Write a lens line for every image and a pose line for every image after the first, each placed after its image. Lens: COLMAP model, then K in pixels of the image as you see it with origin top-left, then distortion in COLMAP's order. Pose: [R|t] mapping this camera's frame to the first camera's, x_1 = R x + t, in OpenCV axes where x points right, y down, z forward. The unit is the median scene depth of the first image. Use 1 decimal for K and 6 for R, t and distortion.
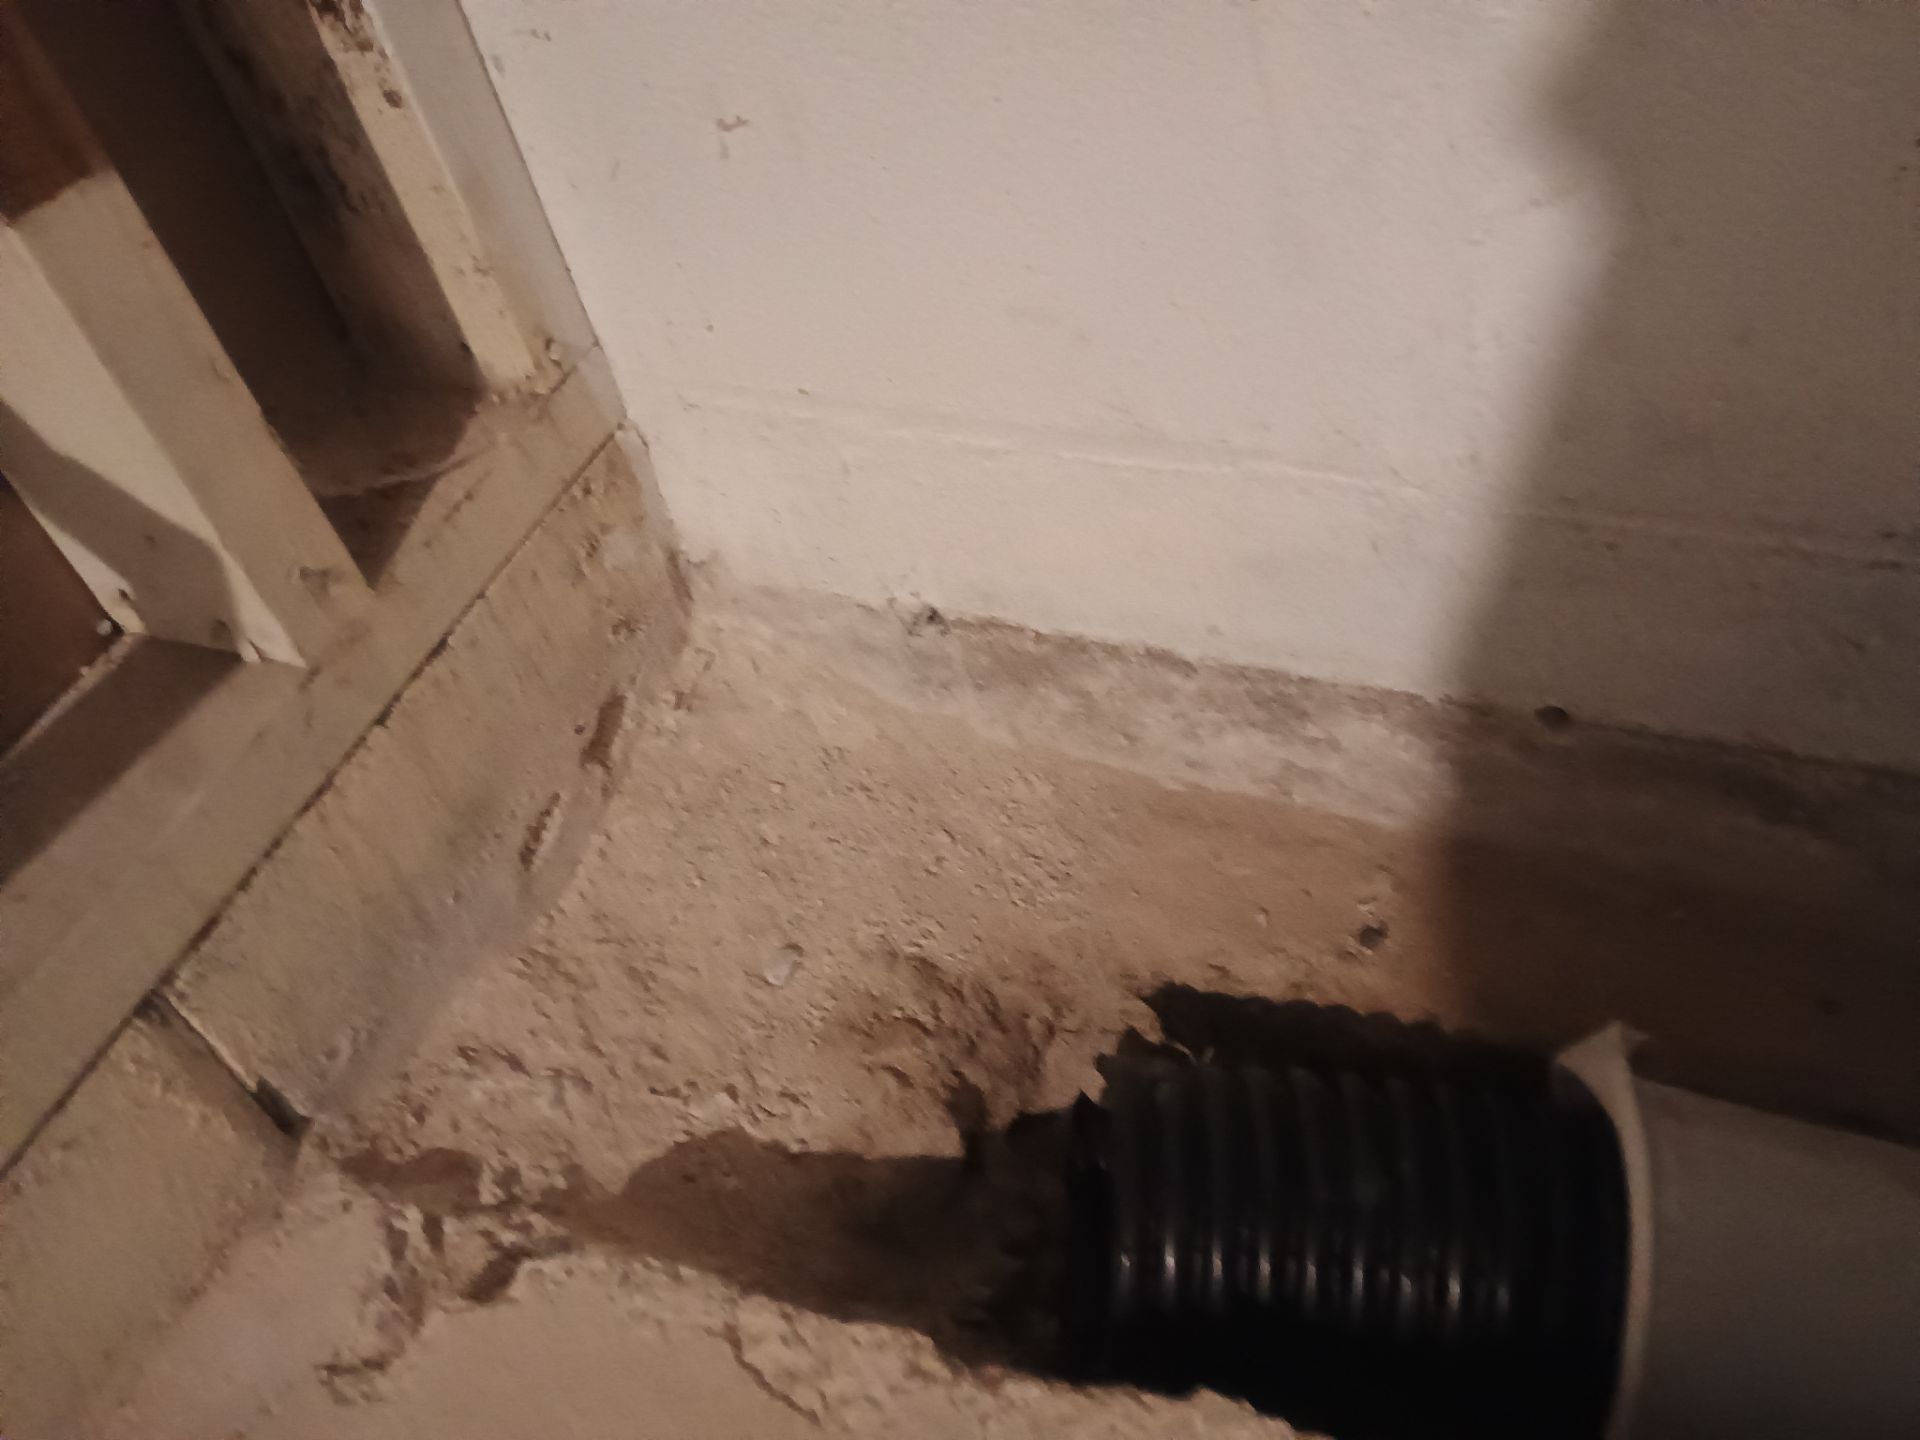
lens RADIAL K [[1652.5, 0, 1020.0], [0, 1652.5, 725.9], [0, 0, 1]] dist [0.062566, -0.081994]
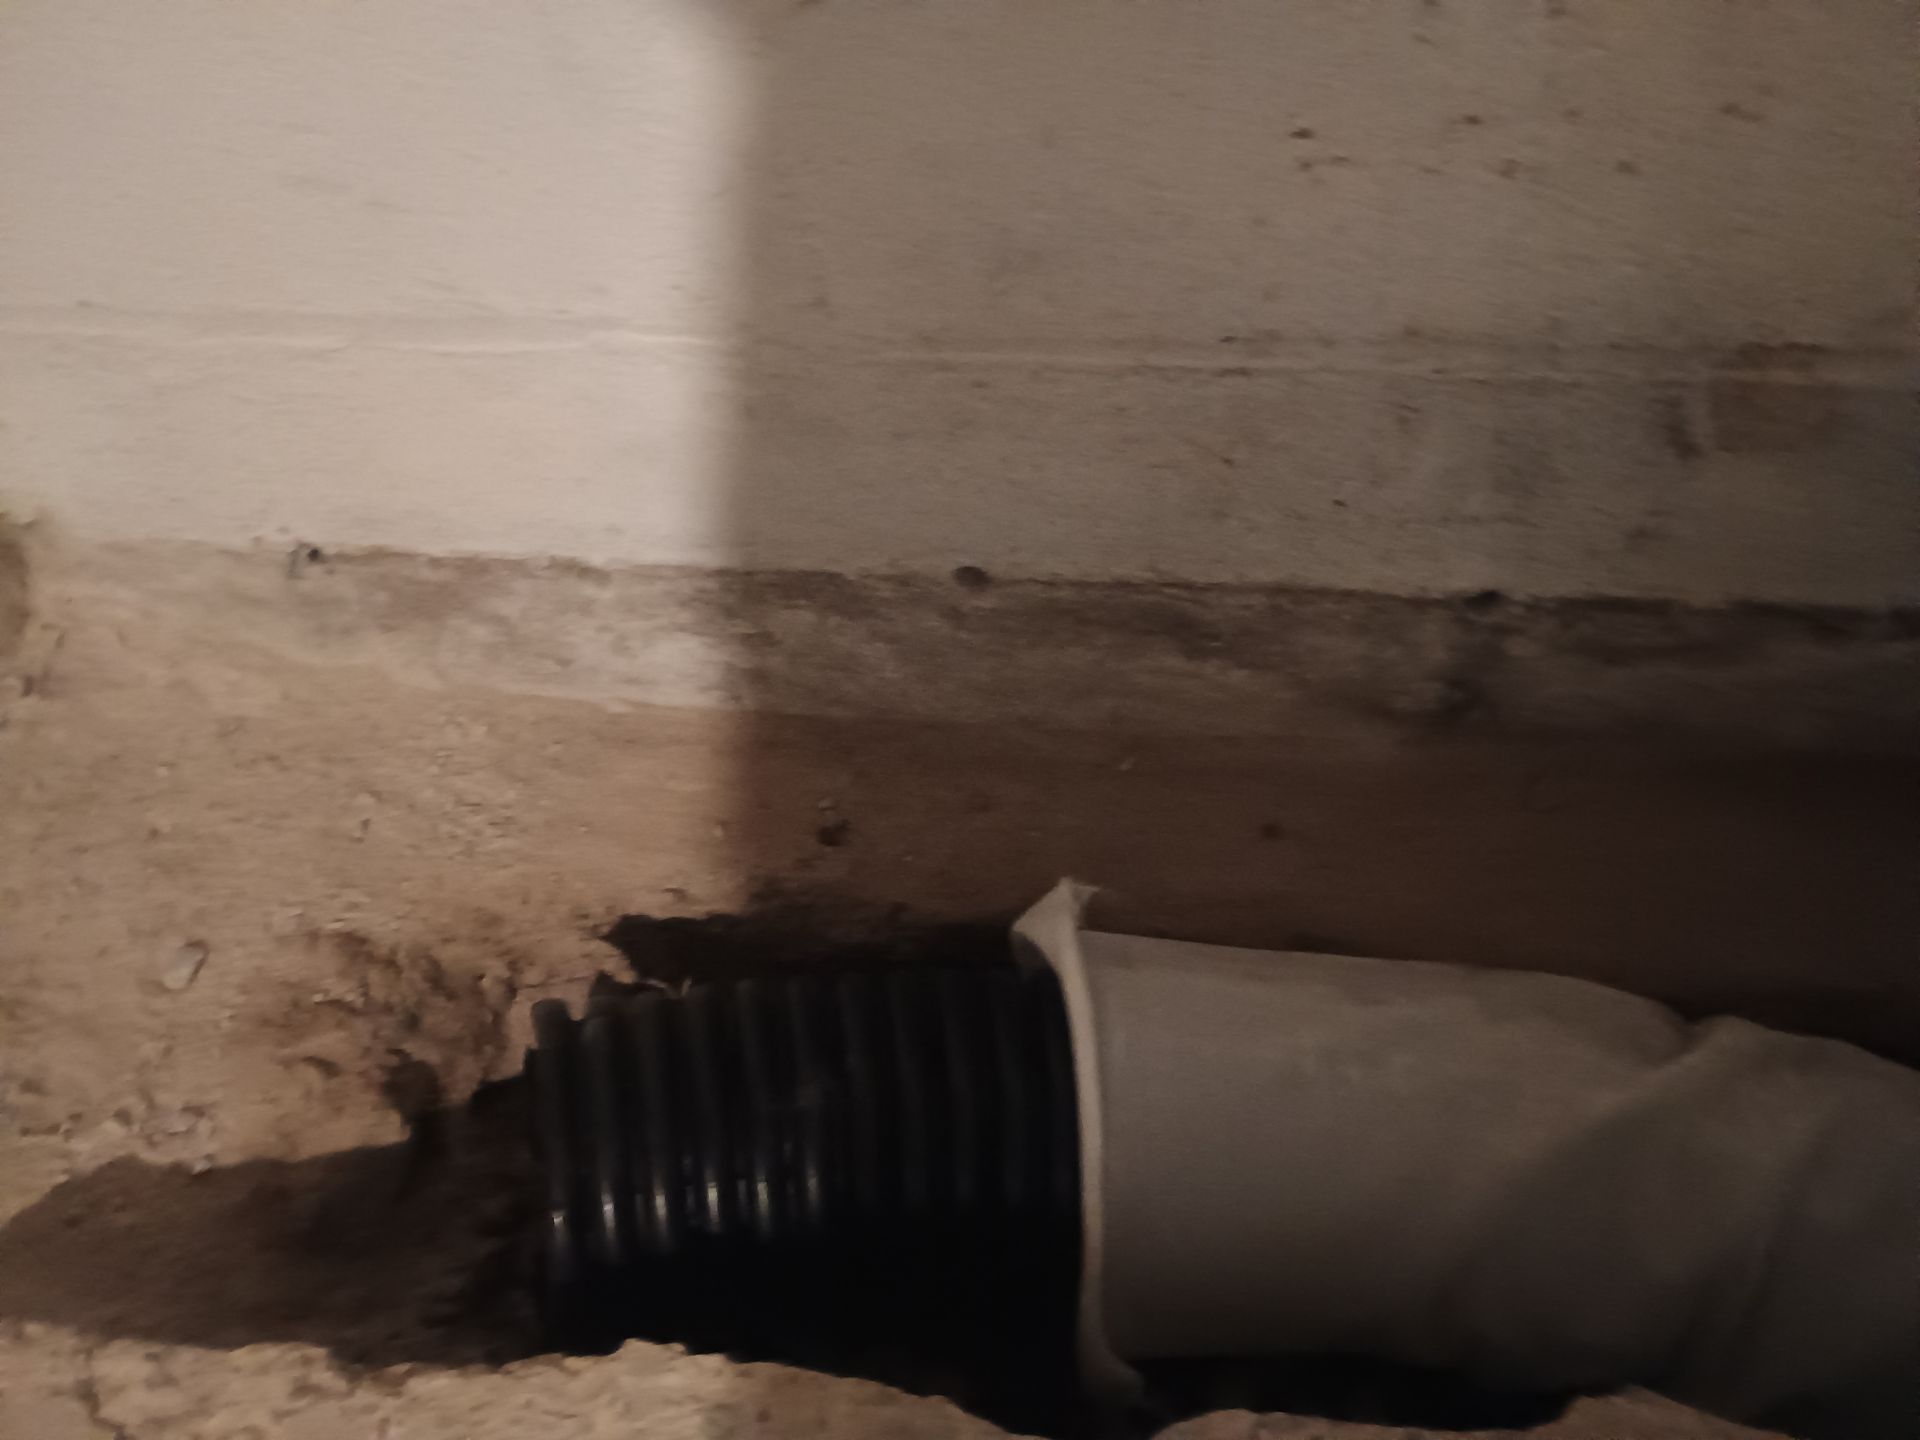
lens RADIAL K [[1652.5, 0, 960.3], [0, 1652.5, 711.8], [0, 0, 1]] dist [0.062566, -0.081994]
pose [[0.973424, -0.131529, 0.187473, 0.116817], [0.128596, 0.991308, 0.027779, 0.041476], [-0.189497, -0.002932, 0.981877, 0.055195]]
